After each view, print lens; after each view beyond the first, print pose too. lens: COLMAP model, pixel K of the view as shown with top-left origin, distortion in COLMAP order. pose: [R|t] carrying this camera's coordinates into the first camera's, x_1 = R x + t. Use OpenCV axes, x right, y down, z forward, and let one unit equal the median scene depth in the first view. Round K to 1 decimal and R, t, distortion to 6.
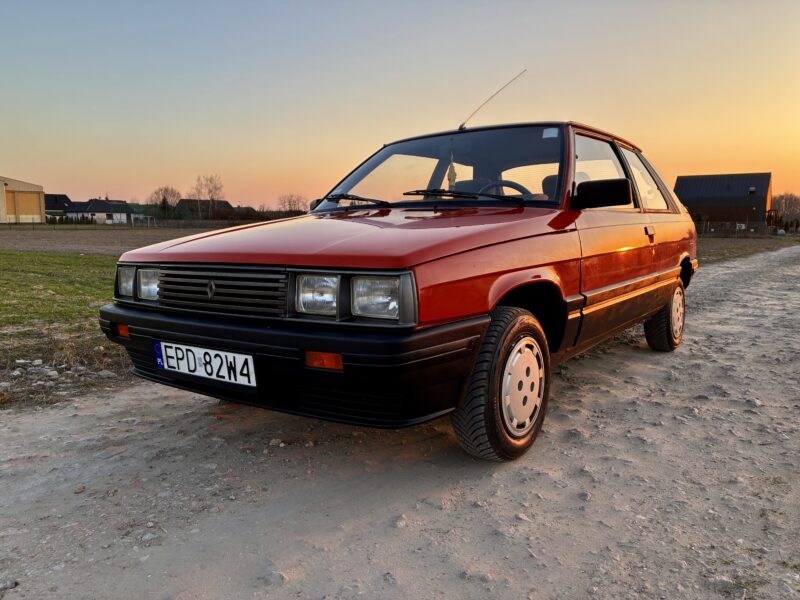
lens RADIAL K [[605.6, 0, 405.6], [0, 605.6, 298.6], [0, 0, 1]] dist [0.060073, -0.078236]
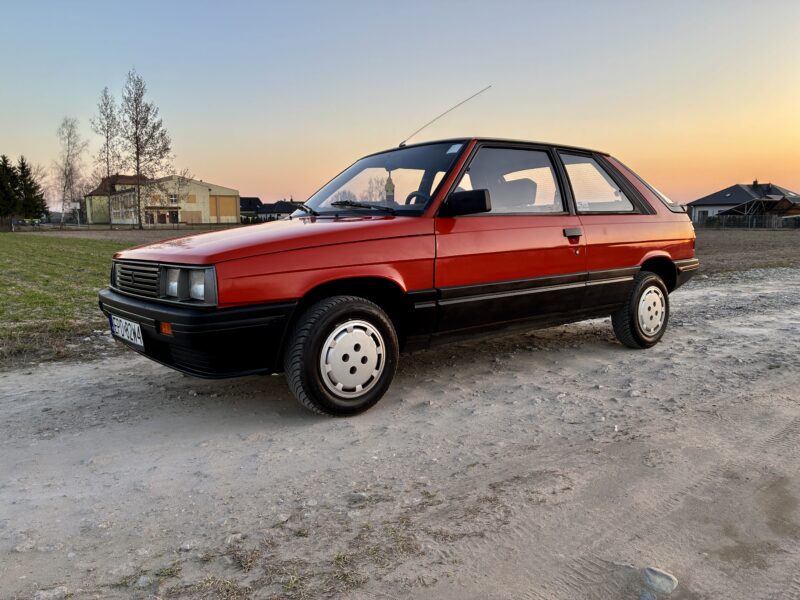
lens RADIAL K [[605.7, 0, 400.7], [0, 605.7, 294.6], [0, 0, 1]] dist [0.046068, -0.050950]
pose [[0.961247, 0.022355, -0.274782, 0.544507], [-0.022556, 0.999743, 0.002430, 0.004341], [0.274765, 0.003863, 0.961504, -0.159502]]
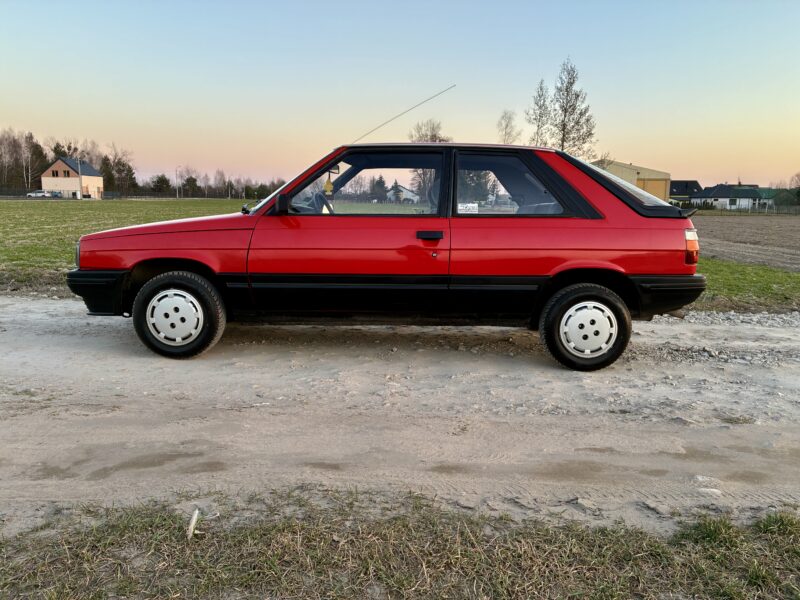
lens RADIAL K [[605.6, 0, 405.6], [0, 605.6, 298.6], [0, 0, 1]] dist [0.060073, -0.078236]
pose [[0.573049, 0.133025, -0.808653, 1.695328], [-0.113321, 0.990121, 0.082573, -0.109763], [0.811648, 0.044319, 0.582463, 0.447471]]
